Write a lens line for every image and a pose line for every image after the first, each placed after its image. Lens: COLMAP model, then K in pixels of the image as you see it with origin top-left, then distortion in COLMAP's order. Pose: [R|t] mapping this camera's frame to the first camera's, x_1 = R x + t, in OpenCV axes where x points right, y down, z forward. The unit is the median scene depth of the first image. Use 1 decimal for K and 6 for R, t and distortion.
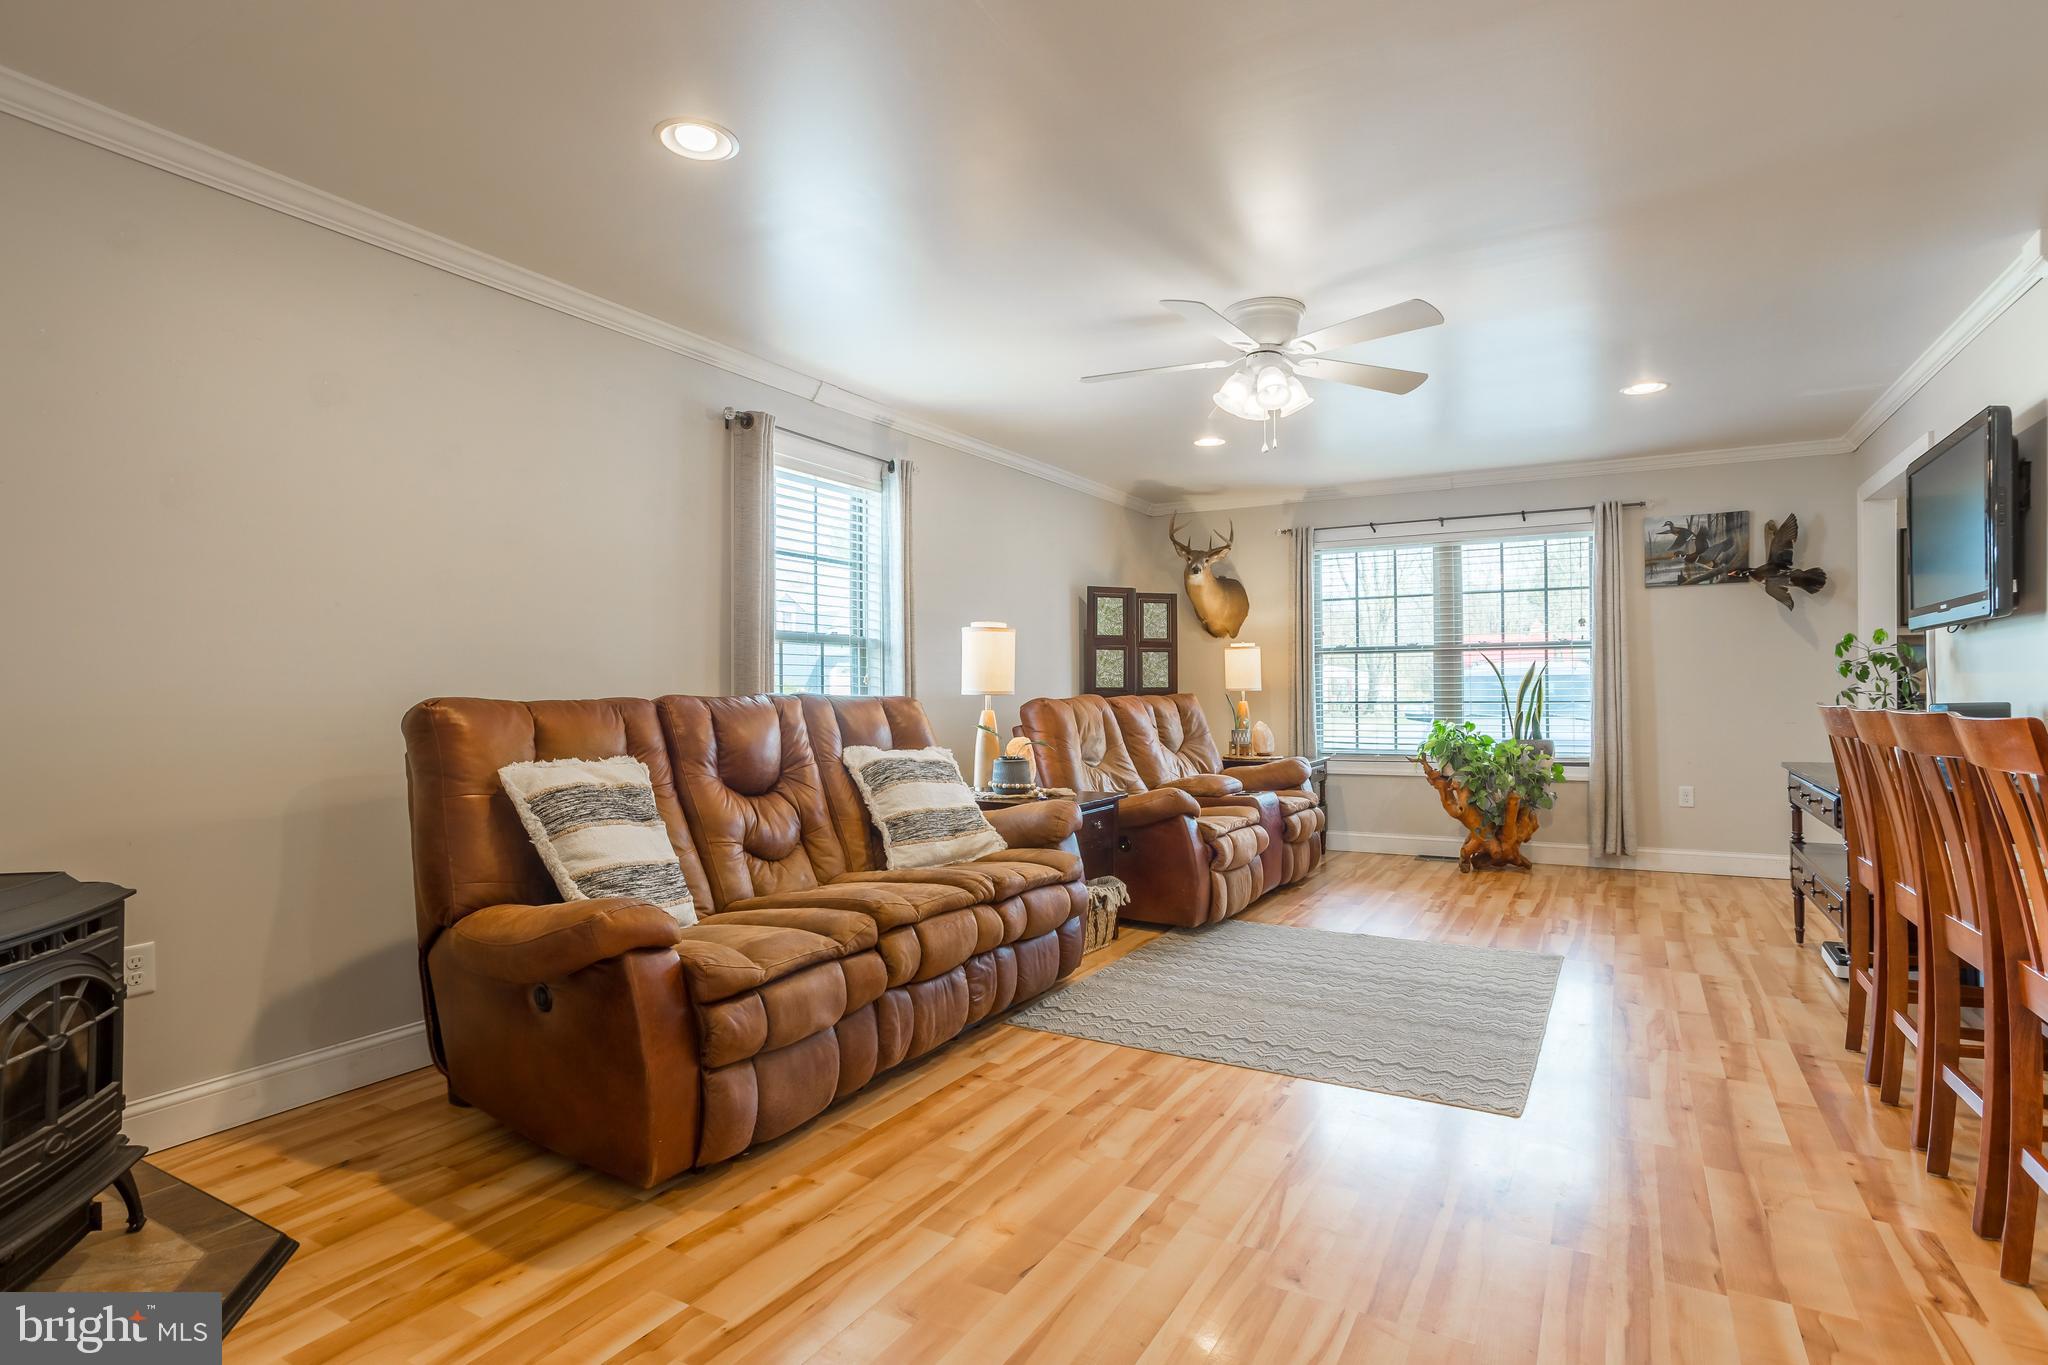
lens RADIAL K [[1066.0, 0, 1059.7], [0, 1066.0, 672.7], [0, 0, 1]] dist [-0.049396, 0.032901]
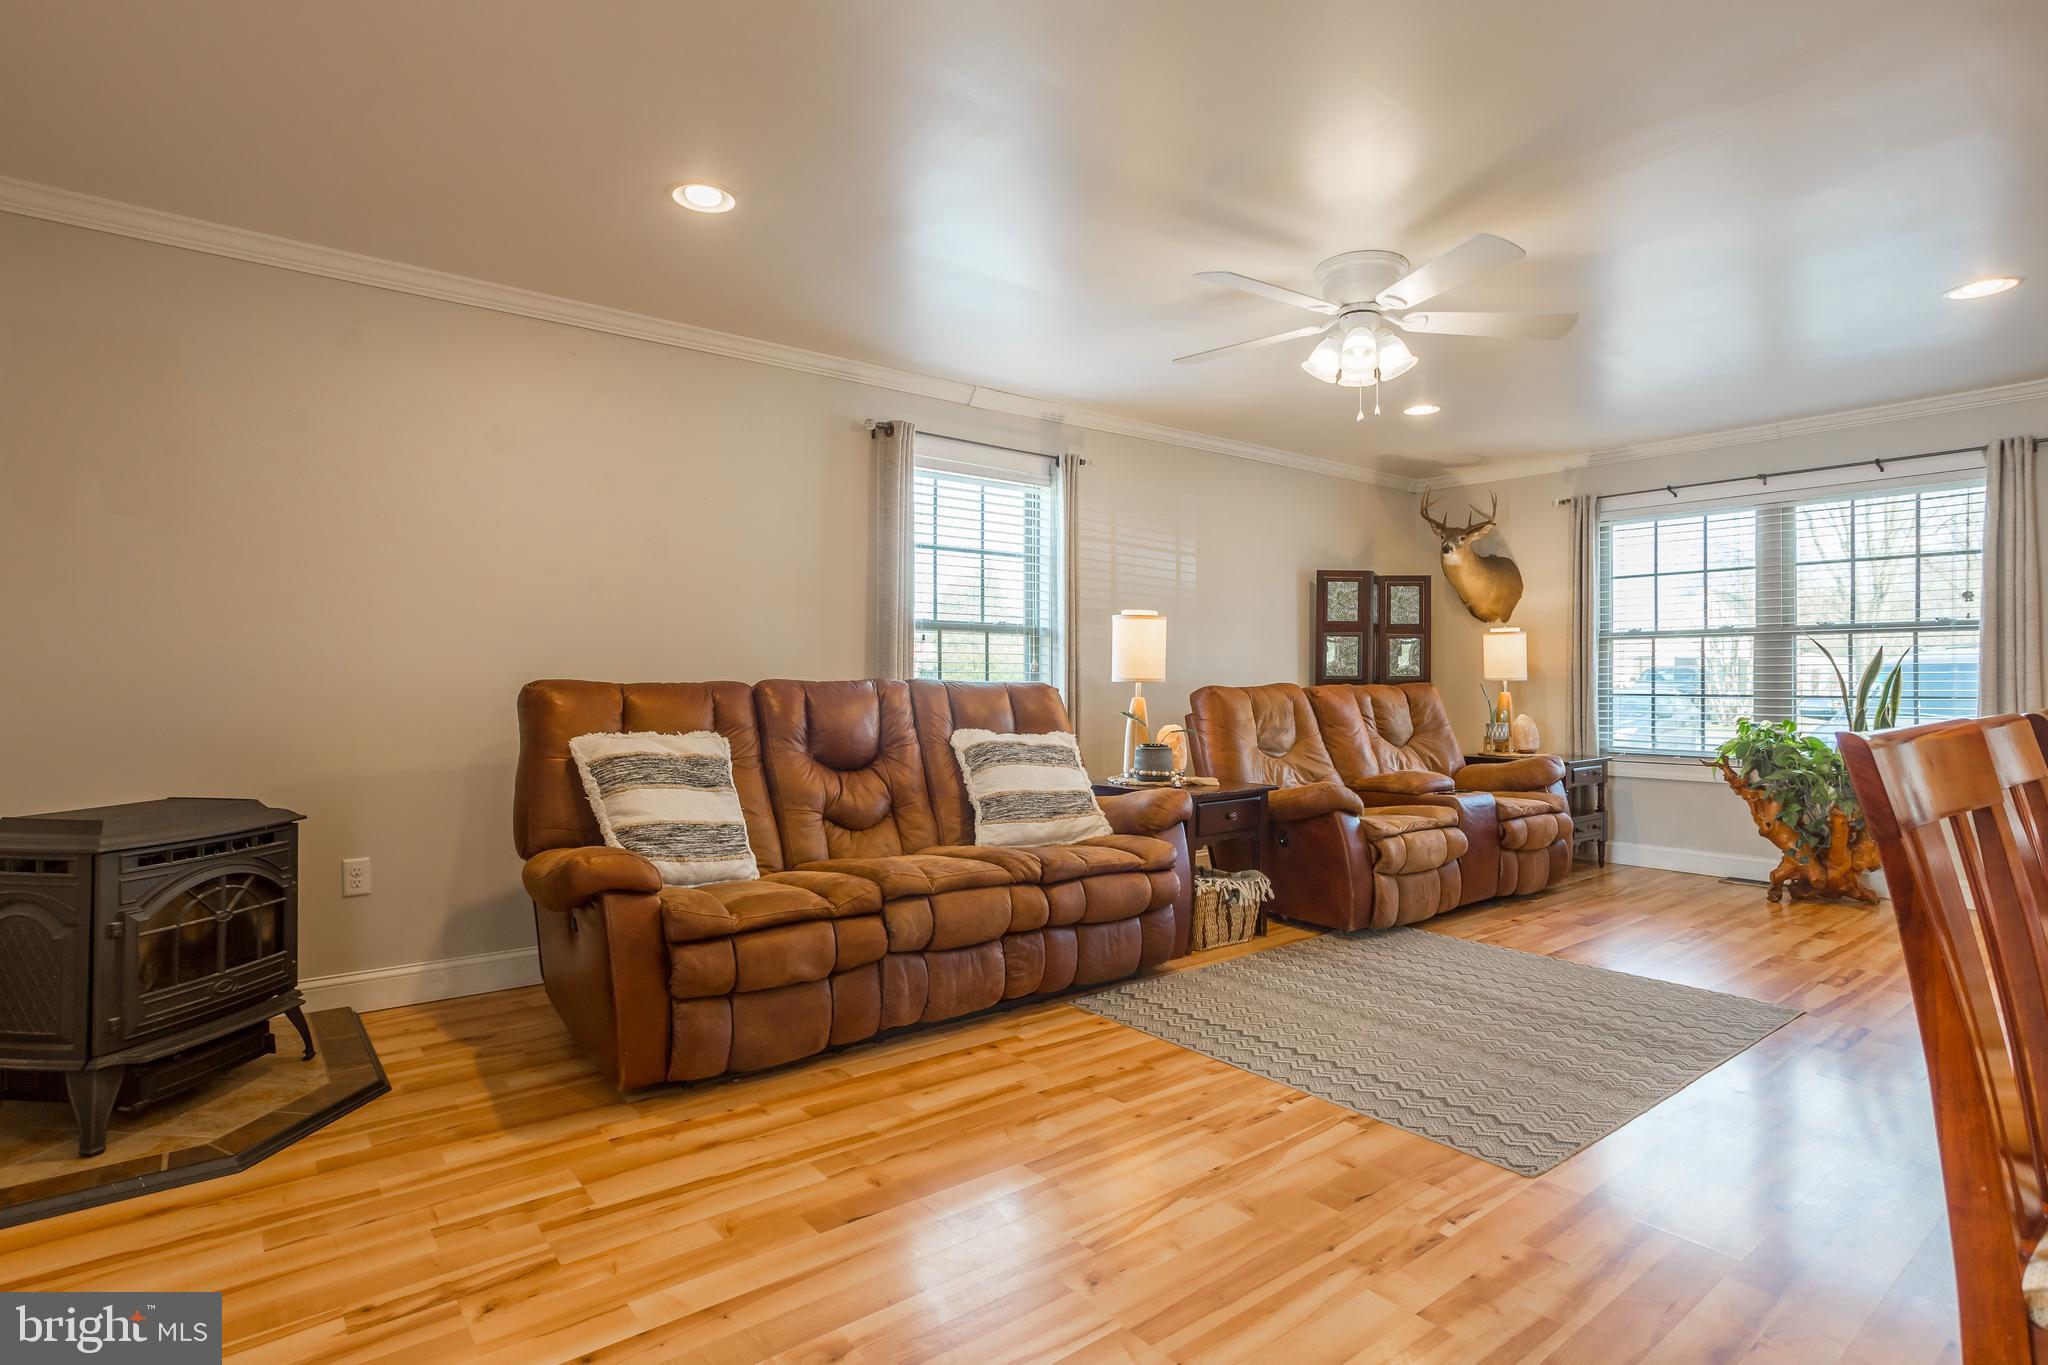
lens RADIAL K [[1066.0, 0, 1059.7], [0, 1066.0, 672.7], [0, 0, 1]] dist [-0.049396, 0.032901]
pose [[0.926475, 0.004843, -0.376326, 0.294734], [-0.000602, 0.999935, 0.011387, 0.000586], [0.376356, -0.010323, 0.926418, 0.047860]]
